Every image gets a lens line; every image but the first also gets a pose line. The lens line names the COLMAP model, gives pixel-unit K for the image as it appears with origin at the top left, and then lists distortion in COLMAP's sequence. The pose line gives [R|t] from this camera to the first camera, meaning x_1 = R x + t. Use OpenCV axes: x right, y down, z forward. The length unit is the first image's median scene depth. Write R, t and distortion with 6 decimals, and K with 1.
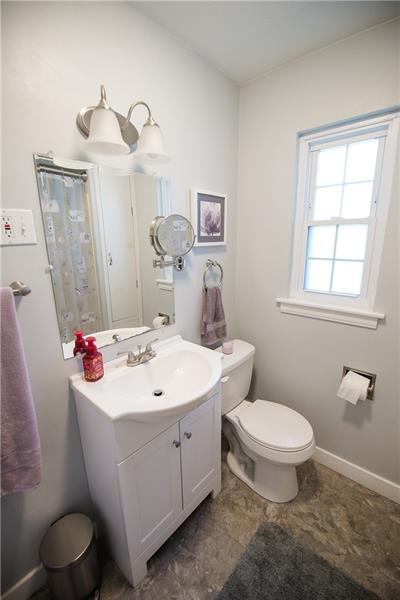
lens RADIAL K [[260.1, 0, 198.1], [0, 260.1, 299.9], [0, 0, 1]] dist [-0.009920, -0.005113]
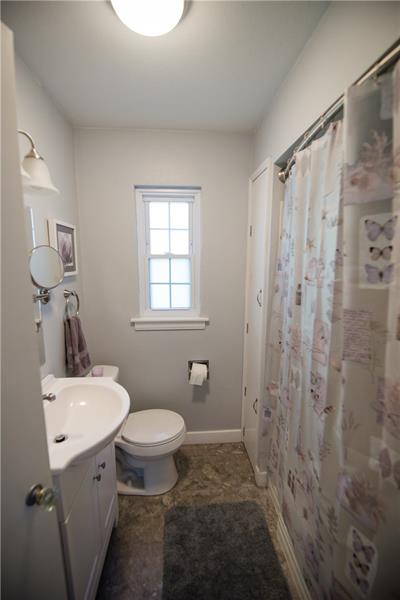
lens RADIAL K [[260.1, 0, 199.5], [0, 260.1, 297.8], [0, 0, 1]] dist [-0.009920, -0.005113]
pose [[0.691972, -0.086221, 0.716757, -0.347817], [0.153480, 0.987716, -0.029358, -0.022174], [-0.705421, 0.130322, 0.696705, -0.029188]]
